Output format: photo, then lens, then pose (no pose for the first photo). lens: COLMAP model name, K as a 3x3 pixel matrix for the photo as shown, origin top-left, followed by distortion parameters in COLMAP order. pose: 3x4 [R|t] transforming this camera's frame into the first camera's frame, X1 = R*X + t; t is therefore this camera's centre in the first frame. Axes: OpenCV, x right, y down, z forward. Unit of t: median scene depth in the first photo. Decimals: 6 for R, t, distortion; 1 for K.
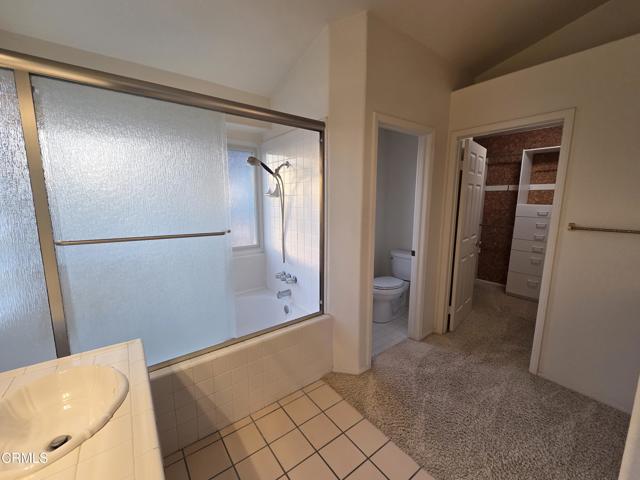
lens RADIAL K [[261.8, 0, 317.5], [0, 261.8, 242.7], [0, 0, 1]] dist [0.001790, -0.000174]
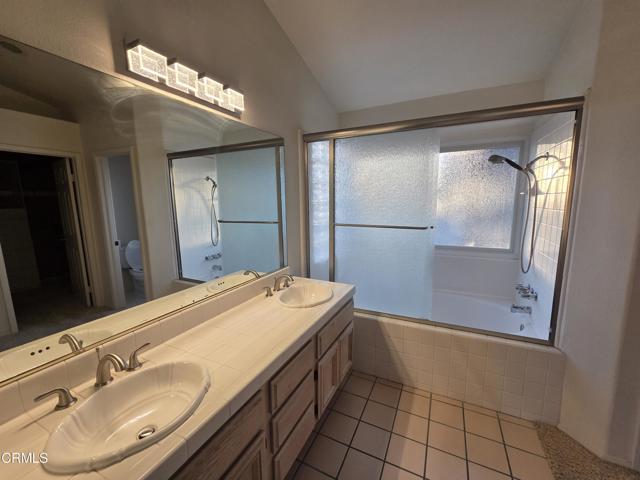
lens RADIAL K [[261.8, 0, 317.5], [0, 261.8, 242.7], [0, 0, 1]] dist [0.001790, -0.000174]
pose [[0.451149, 0.130999, -0.882782, 0.397274], [-0.131481, 0.988131, 0.079438, -0.000082], [0.882710, 0.080231, 0.463018, 0.001500]]
